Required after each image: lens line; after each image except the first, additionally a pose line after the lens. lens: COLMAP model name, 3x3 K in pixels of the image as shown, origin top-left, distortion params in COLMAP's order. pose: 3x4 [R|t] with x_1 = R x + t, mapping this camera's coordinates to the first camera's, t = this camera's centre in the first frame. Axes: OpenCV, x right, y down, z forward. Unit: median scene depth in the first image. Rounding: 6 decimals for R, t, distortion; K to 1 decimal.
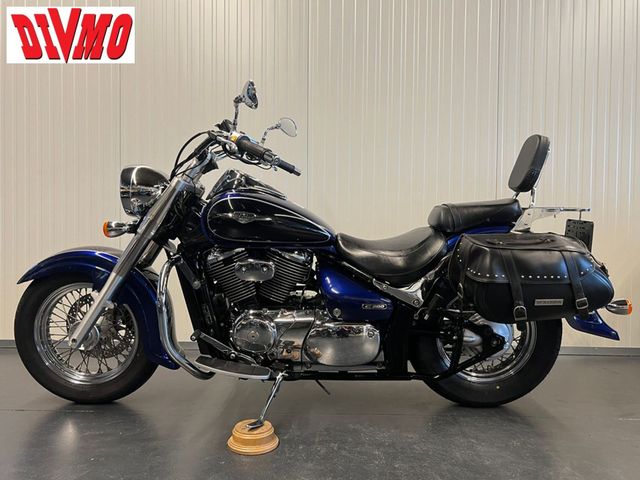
lens RADIAL K [[494.4, 0, 324.9], [0, 494.4, 238.6], [0, 0, 1]] dist [0.036466, -0.052213]
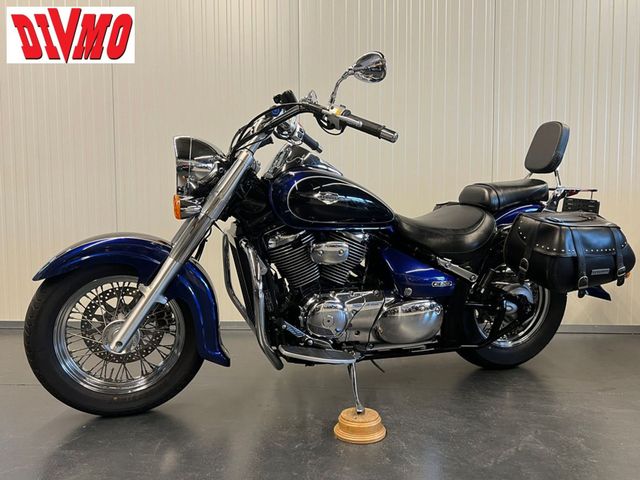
lens RADIAL K [[540.1, 0, 322.3], [0, 540.1, 237.3], [0, 0, 1]] dist [0.072873, -0.016320]
pose [[0.936560, -0.025968, 0.349543, -0.501023], [0.006461, 0.998361, 0.056858, -0.024430], [-0.350446, -0.050992, 0.935194, 0.025846]]
